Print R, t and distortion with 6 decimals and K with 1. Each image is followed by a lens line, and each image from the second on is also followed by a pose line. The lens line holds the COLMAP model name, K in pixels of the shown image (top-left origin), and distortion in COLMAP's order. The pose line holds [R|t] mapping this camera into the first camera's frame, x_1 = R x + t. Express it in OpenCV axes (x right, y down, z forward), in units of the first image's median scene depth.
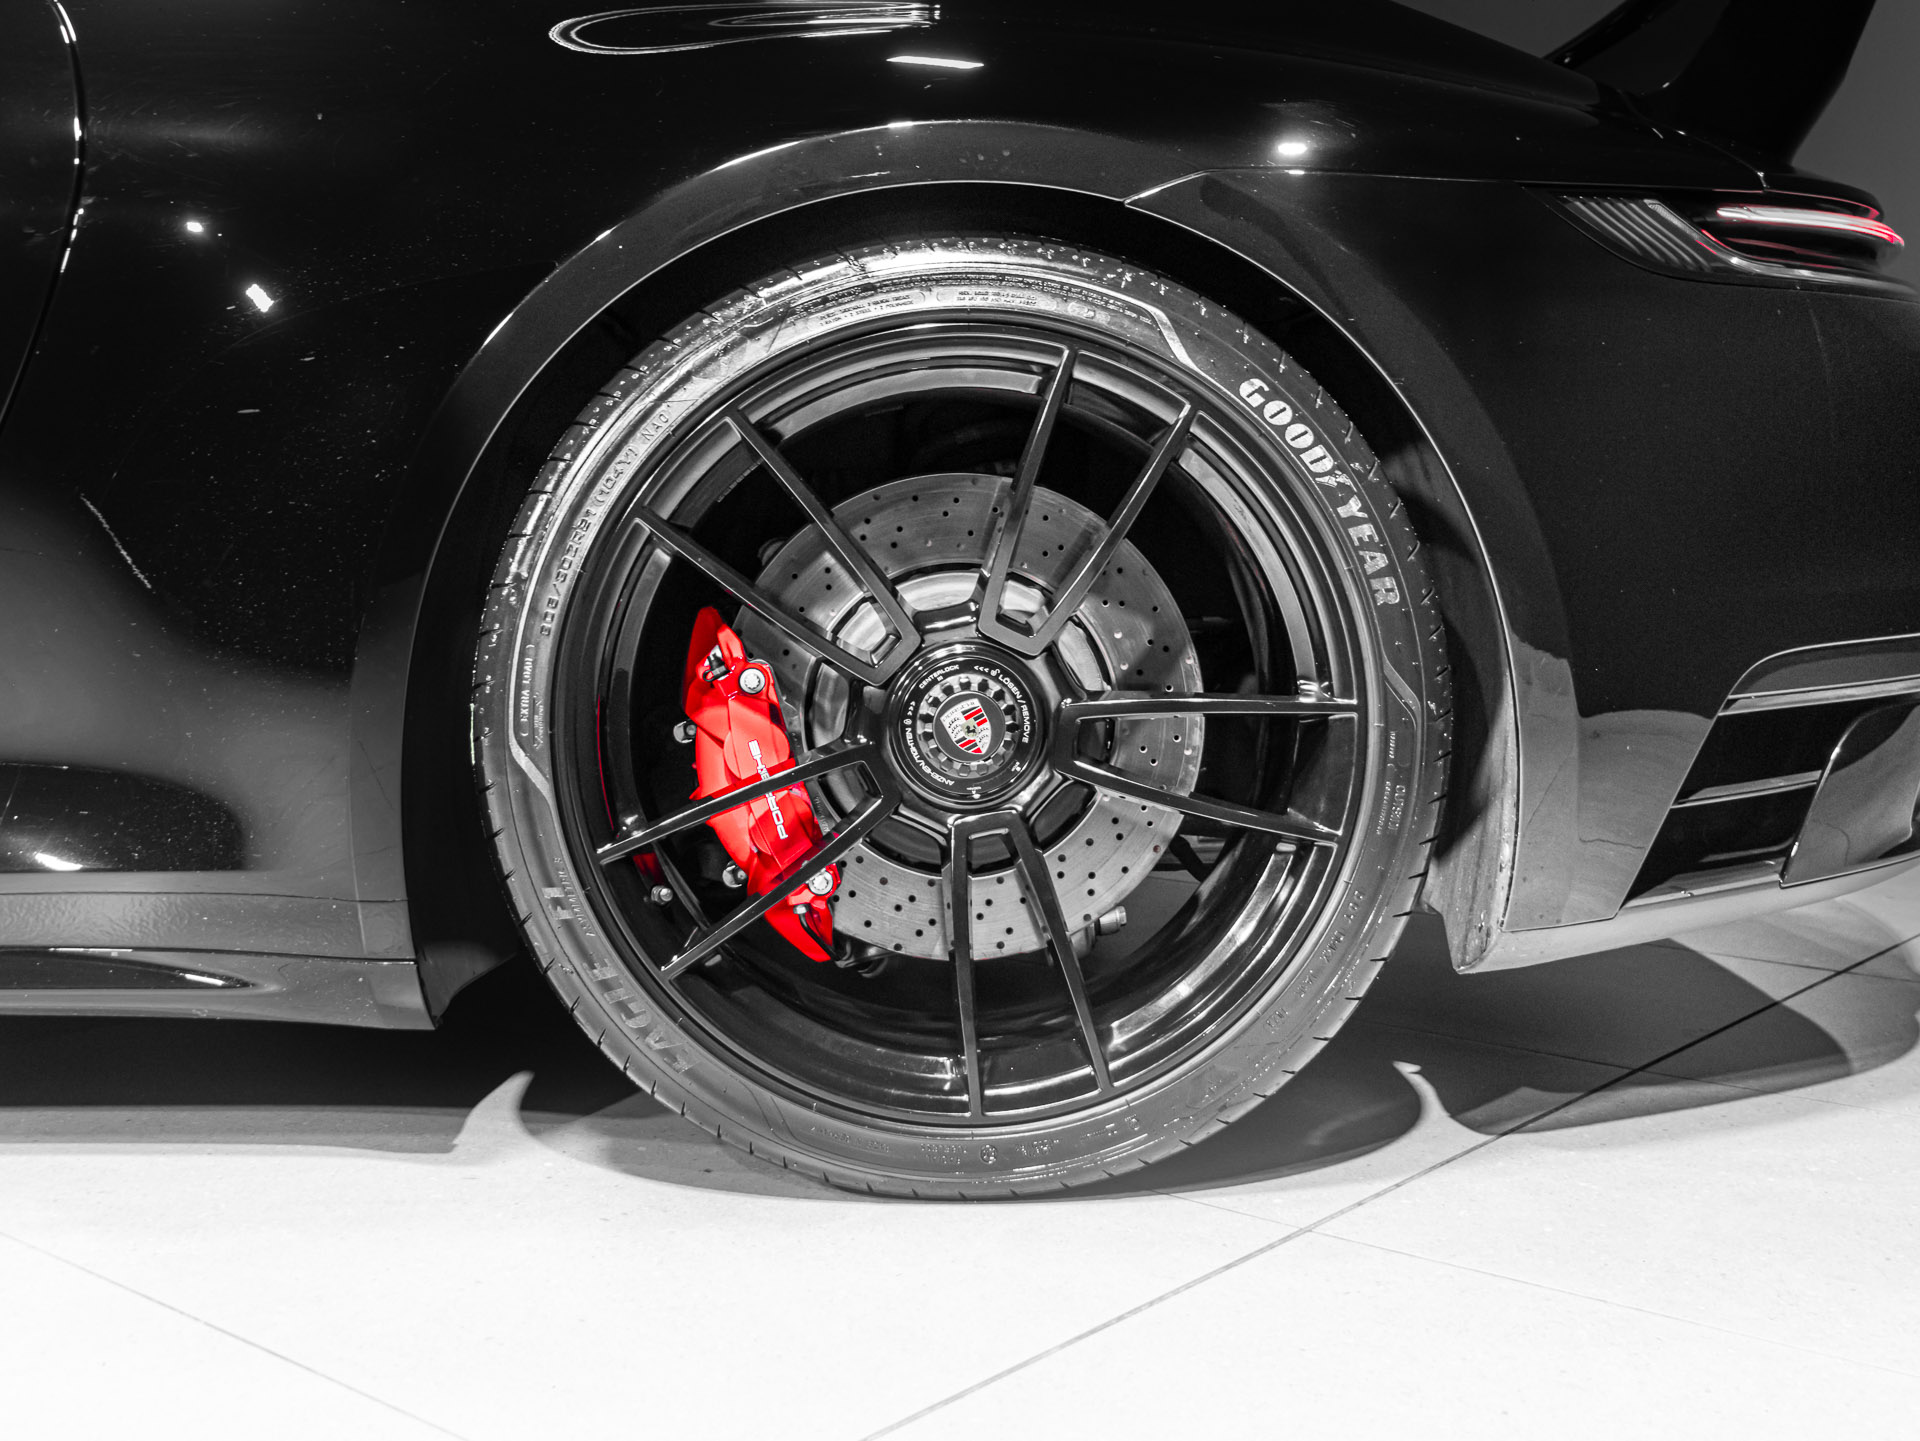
lens RADIAL K [[1889.6, 0, 960.0], [0, 1889.6, 720.5], [0, 0, 1]] dist [-0.010520, -0.008018]
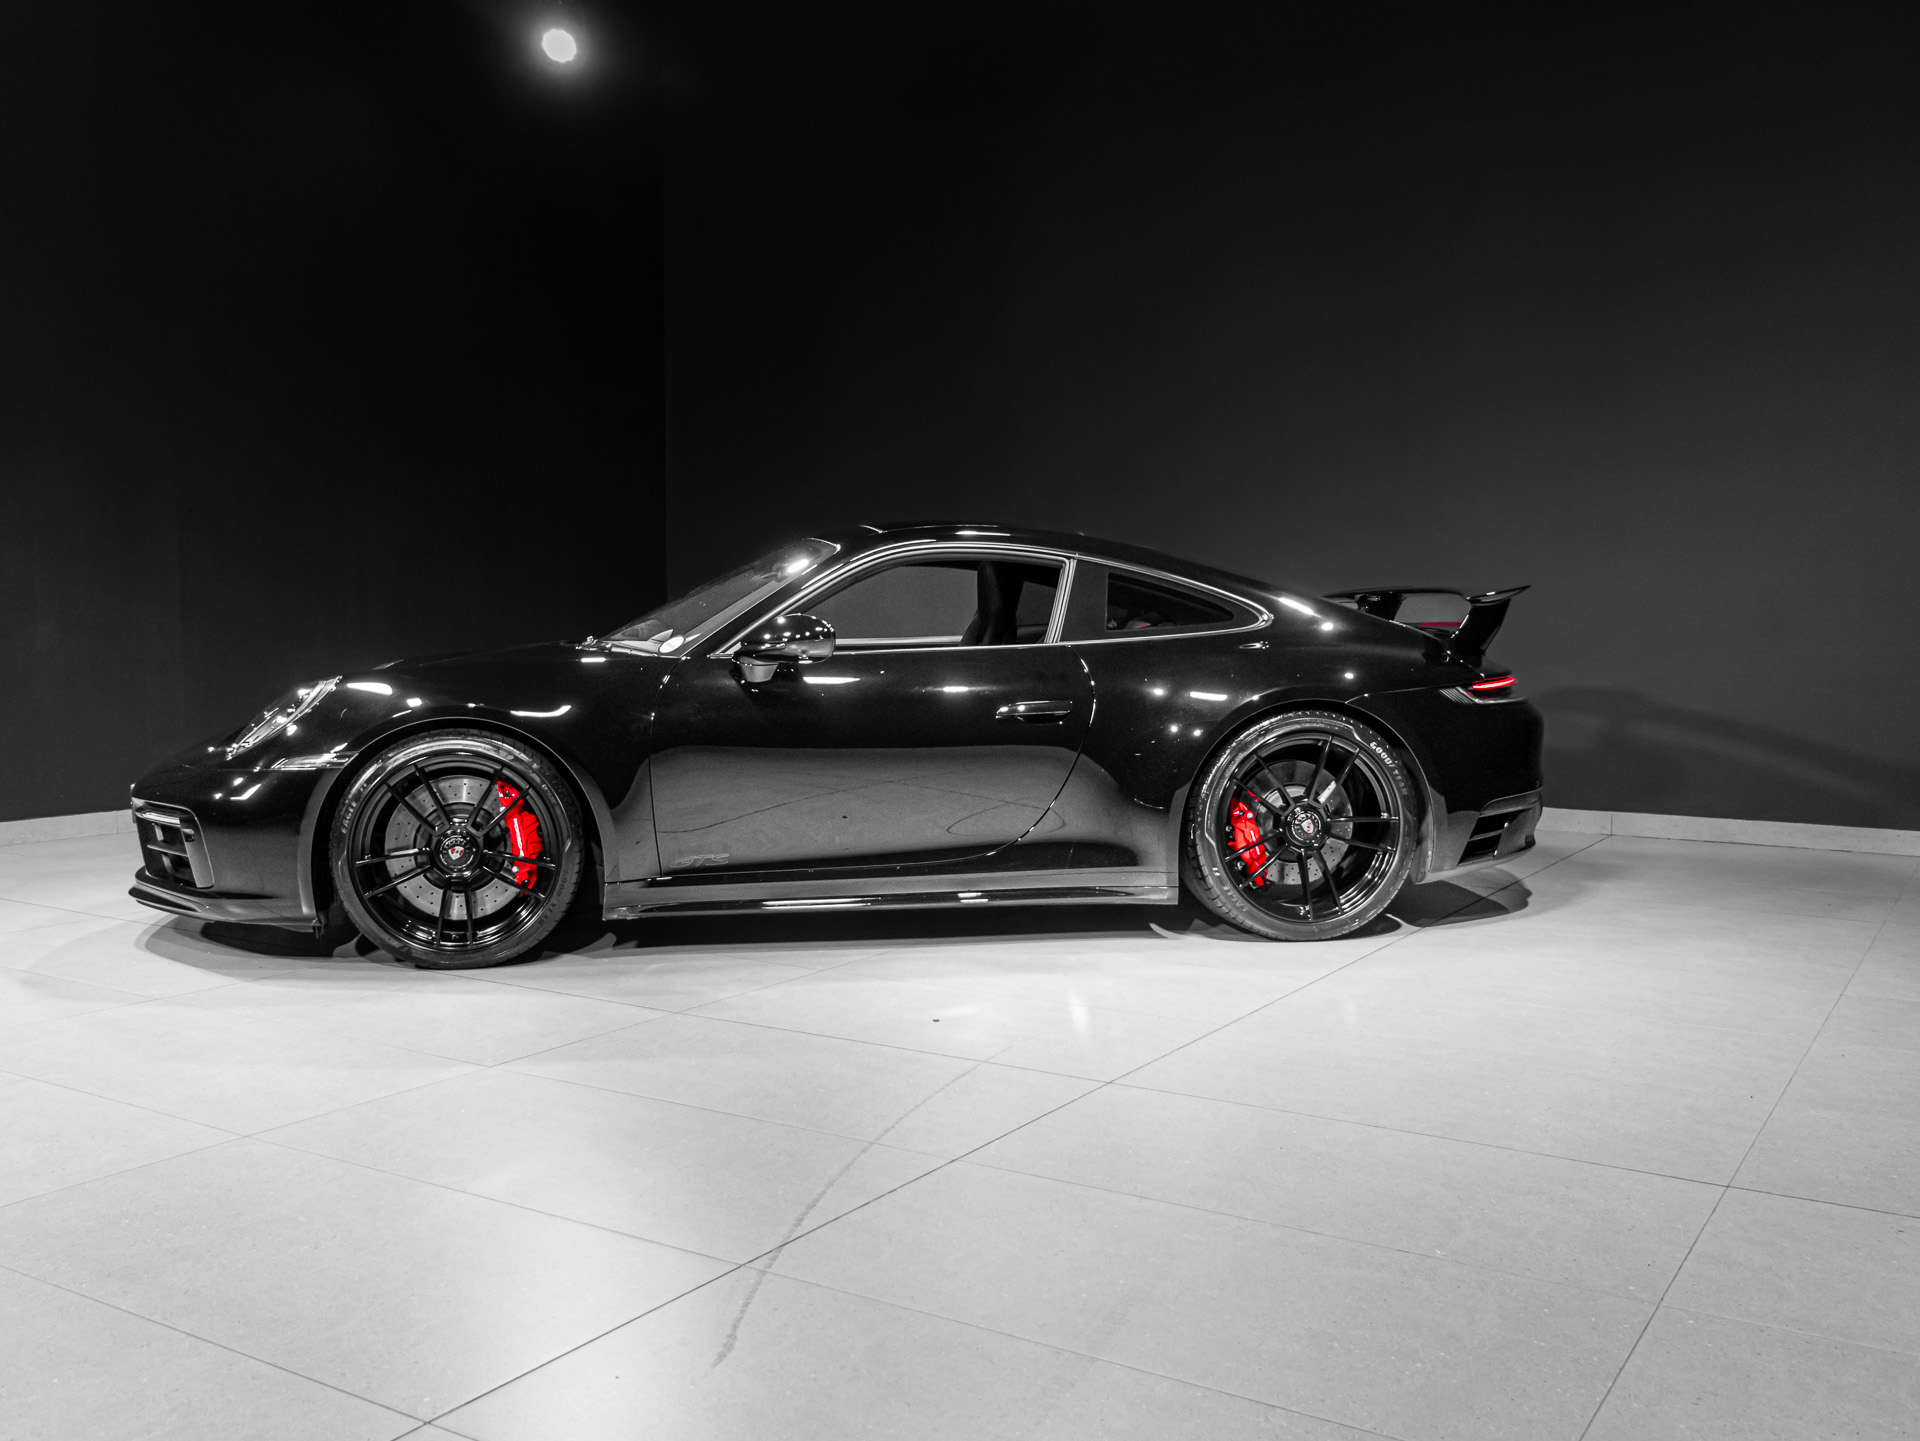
lens RADIAL K [[1556.5, 0, 910.7], [0, 1556.5, 721.0], [0, 0, 1]] dist [-0.002547, 0.000493]
pose [[0.994000, -0.018263, 0.107848, -1.201096], [0.020779, 0.999536, -0.022257, -0.166414], [-0.107392, 0.024364, 0.993918, -2.259930]]
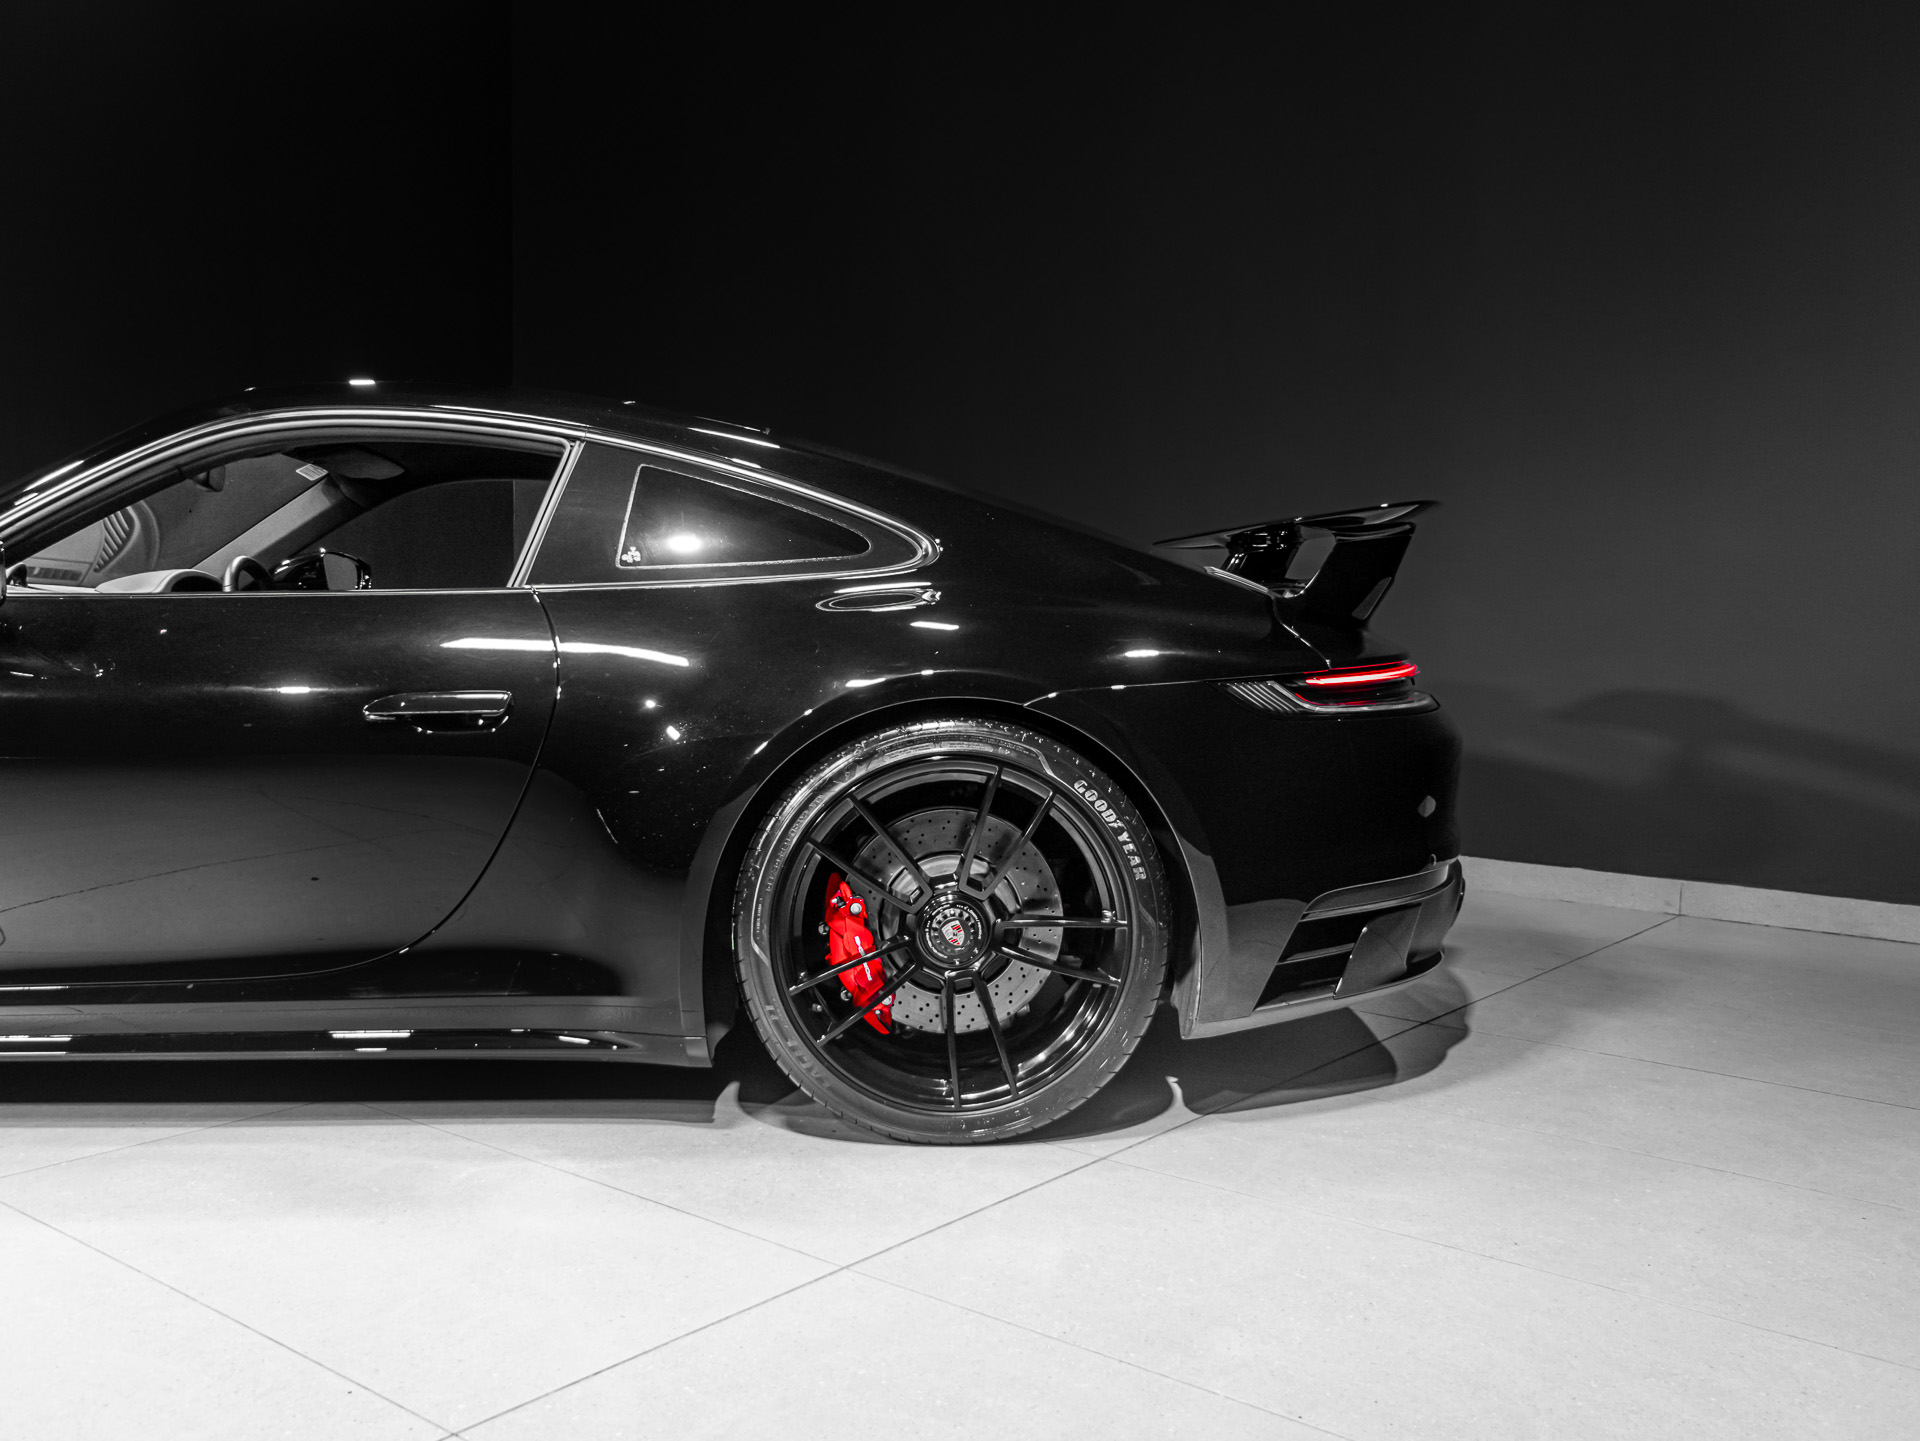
lens RADIAL K [[1555.2, 0, 960.0], [0, 1555.2, 720.5], [0, 0, 1]] dist [-0.001406, 0.000917]
pose [[0.999966, 0.003572, 0.007459, -0.003046], [-0.003438, 0.999832, -0.017994, -0.211349], [-0.007522, 0.017968, 0.999810, -0.833619]]
